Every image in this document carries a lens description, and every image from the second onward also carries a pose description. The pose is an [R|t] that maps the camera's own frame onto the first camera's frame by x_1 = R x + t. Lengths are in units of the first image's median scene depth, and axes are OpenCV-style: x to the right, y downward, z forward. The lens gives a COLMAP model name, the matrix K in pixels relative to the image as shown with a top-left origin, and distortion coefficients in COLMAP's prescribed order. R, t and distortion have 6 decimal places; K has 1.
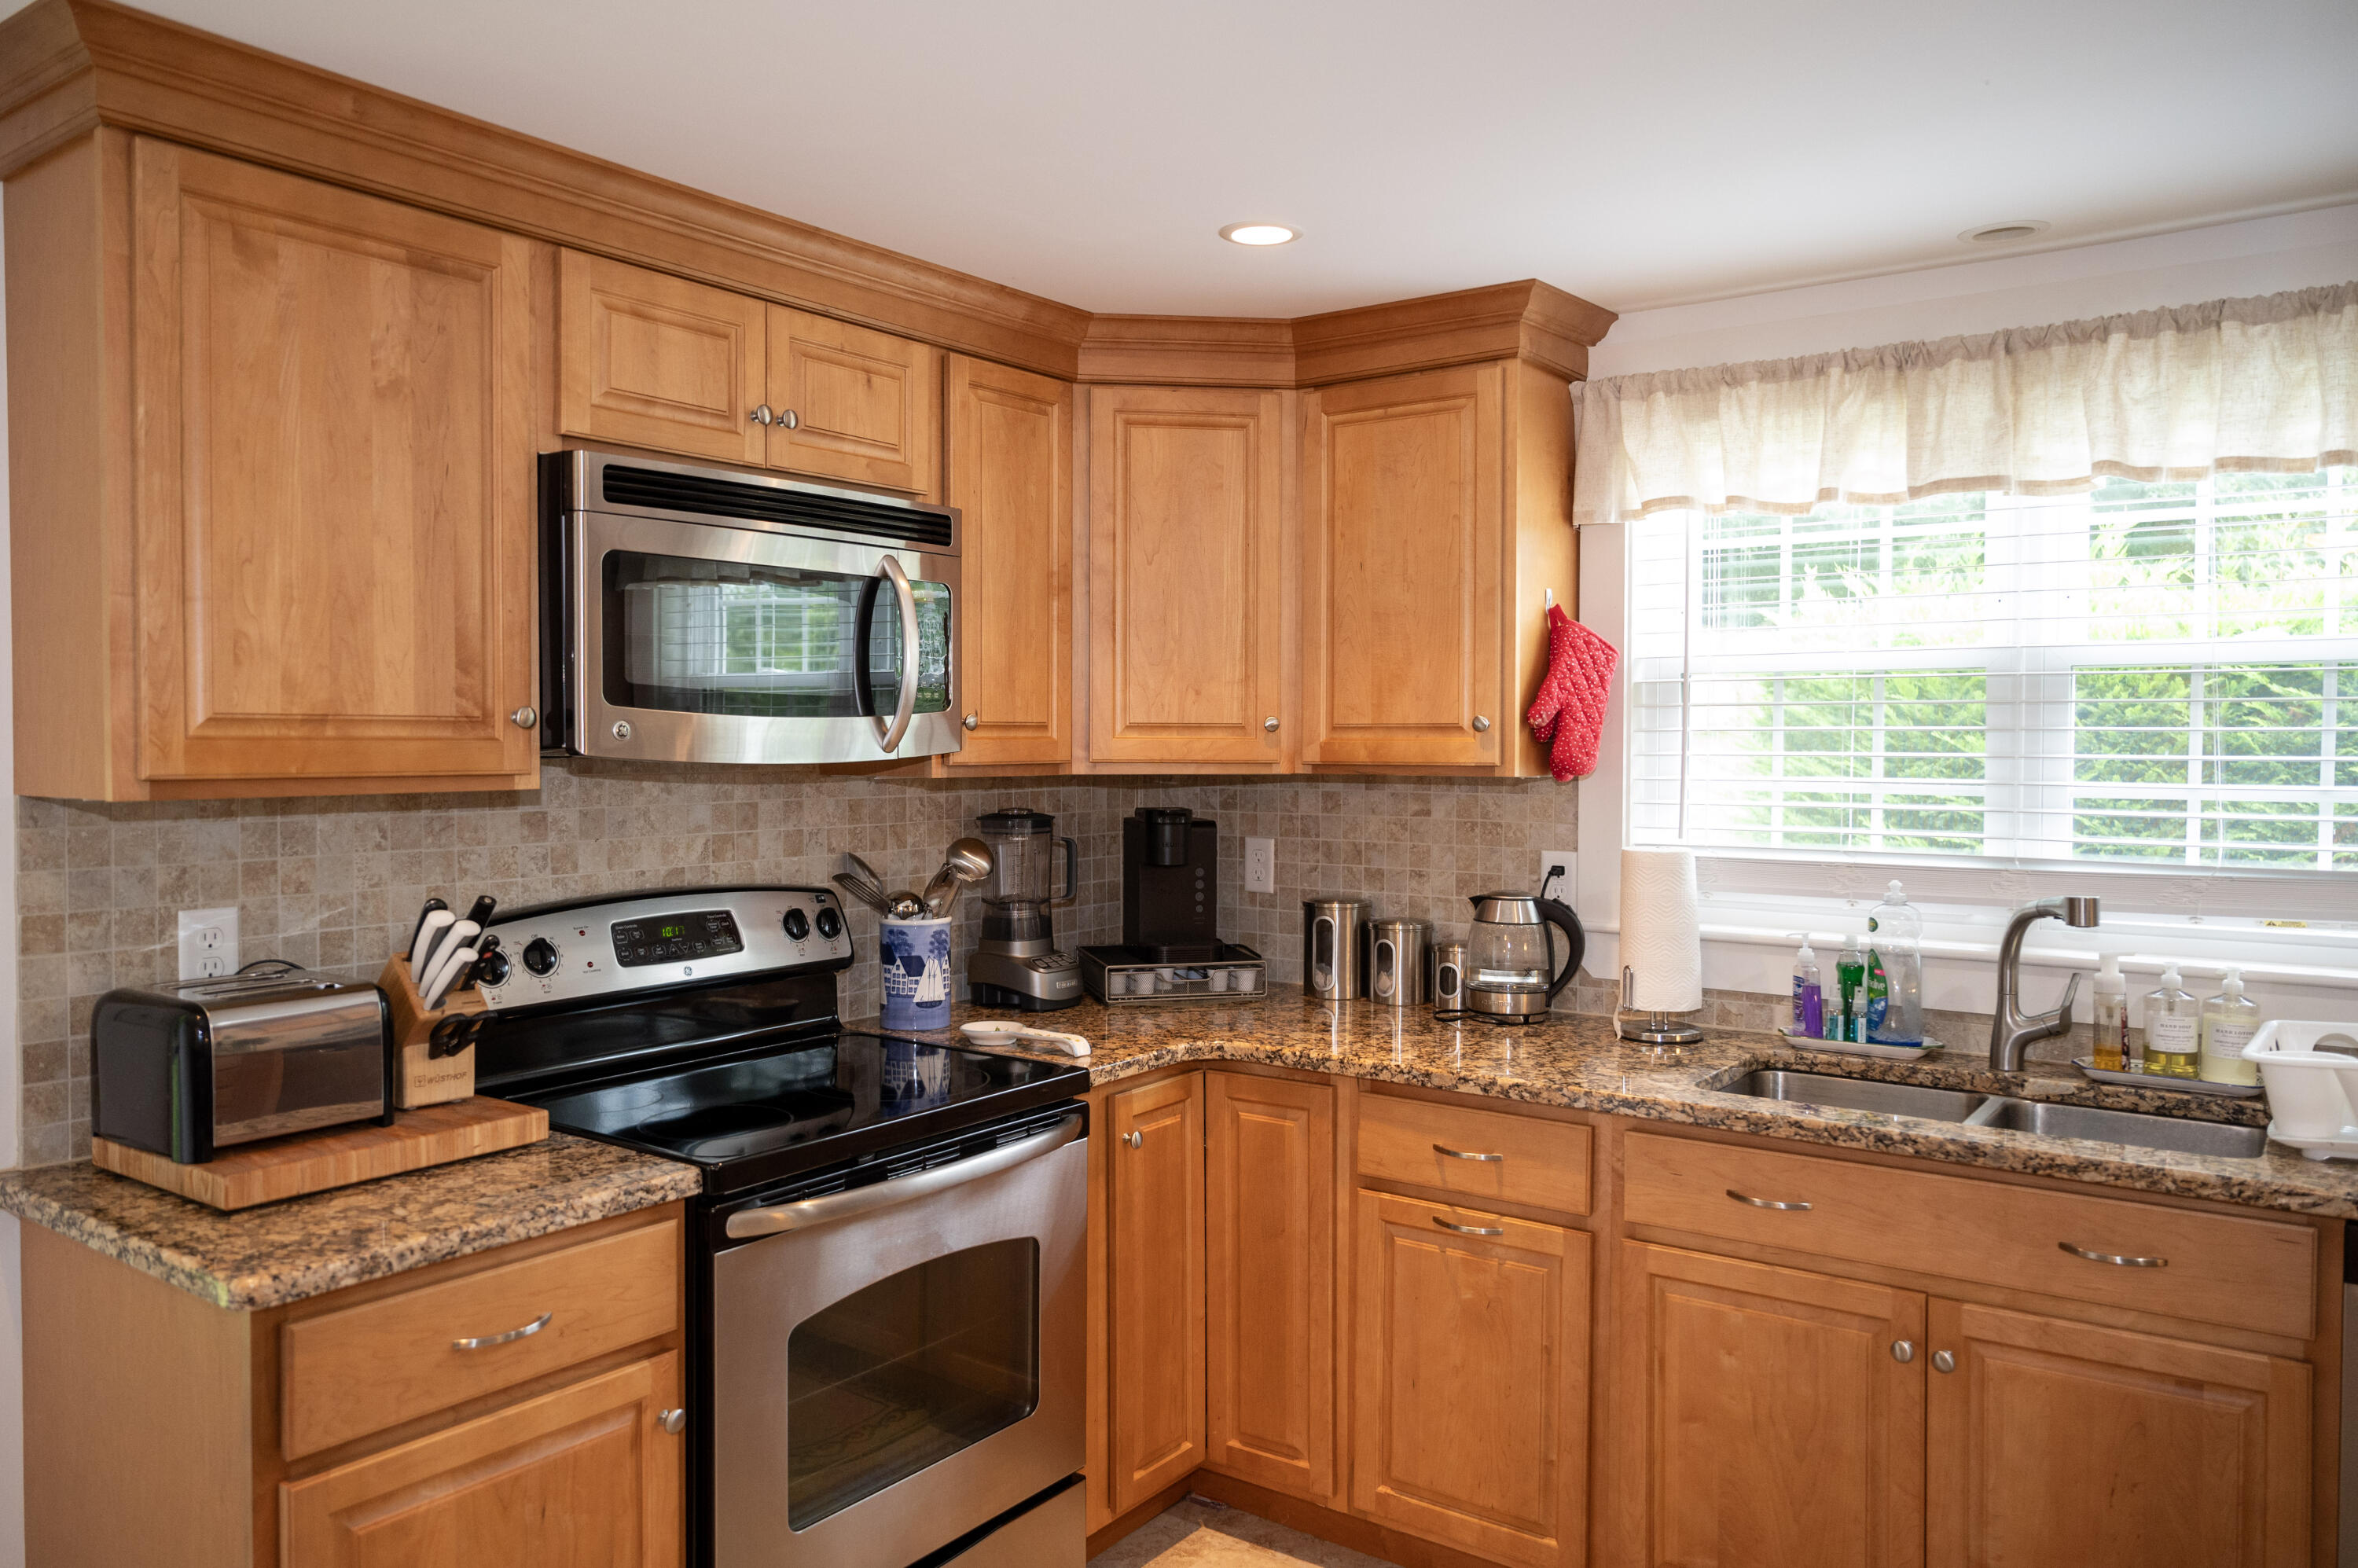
lens RADIAL K [[1676.2, 0, 1143.4], [0, 1676.2, 781.6], [0, 0, 1]] dist [-0.003324, 0.005024]
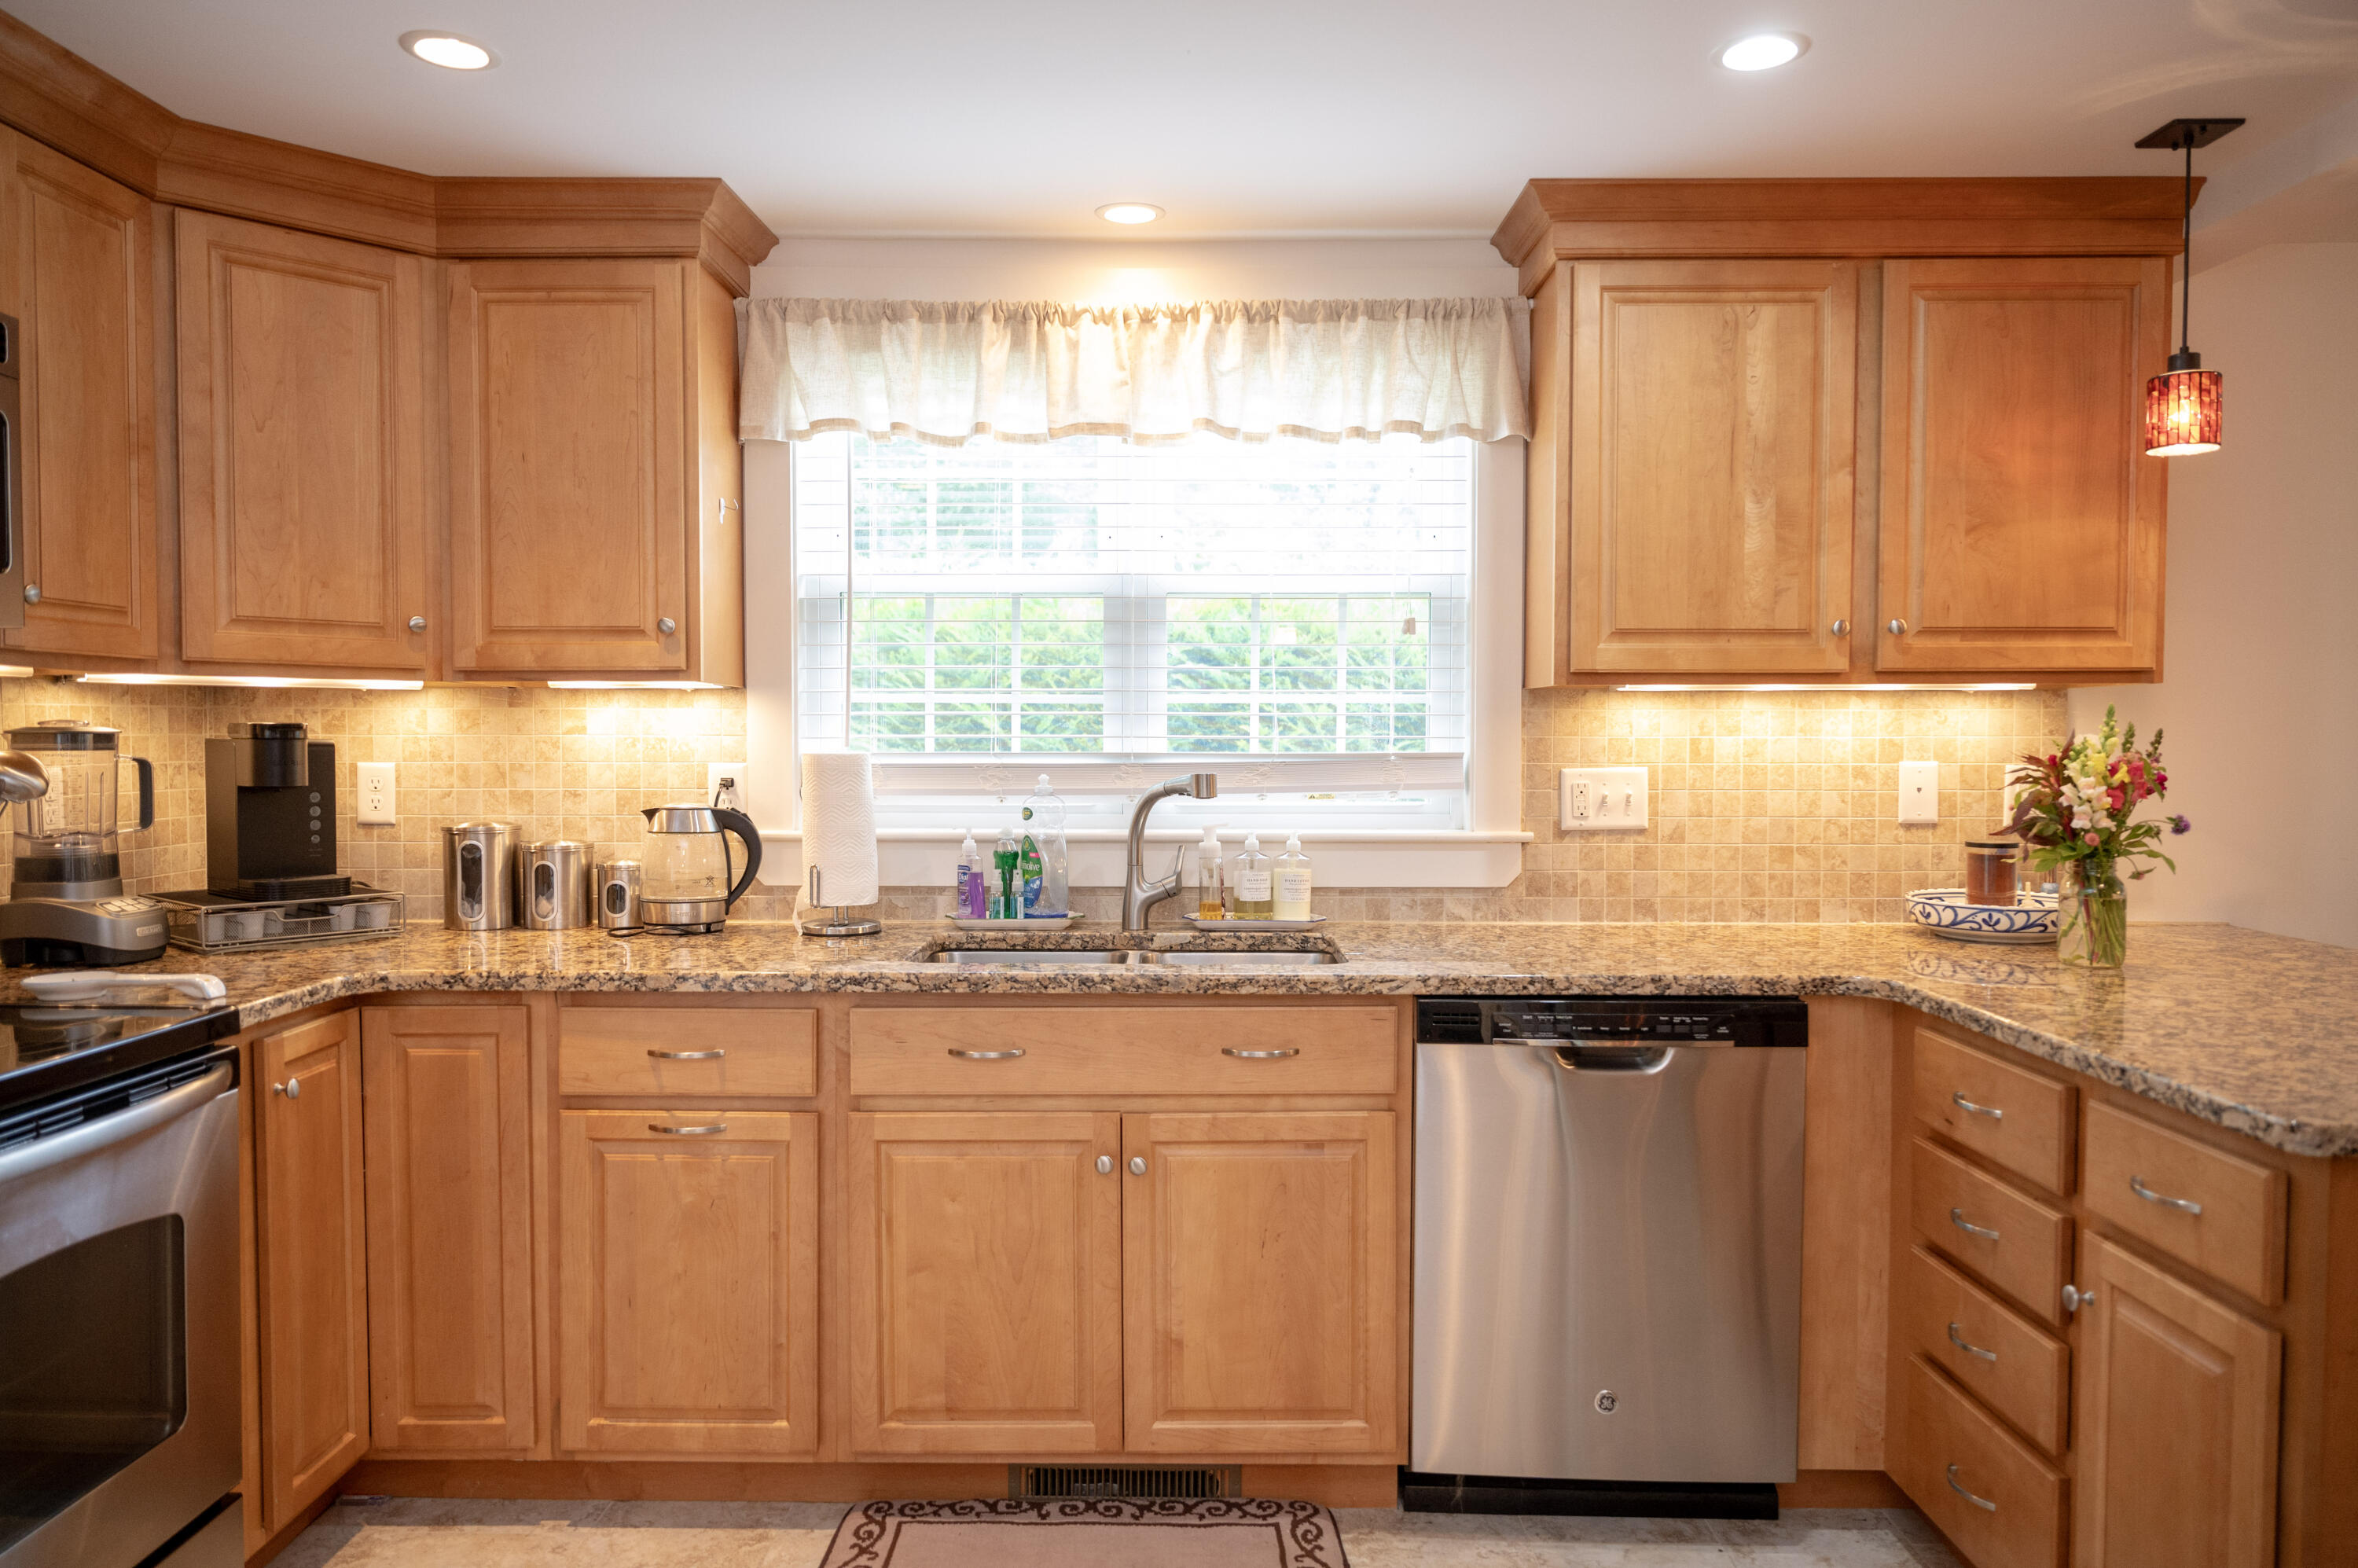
lens RADIAL K [[1583.4, 0, 1183.2], [0, 1583.4, 790.4], [0, 0, 1]] dist [-0.005058, -0.000137]
pose [[0.801955, -0.019929, 0.597051, -0.115160], [0.015973, 0.999801, 0.011917, 0.057499], [-0.597170, -0.000020, 0.802114, 0.079511]]
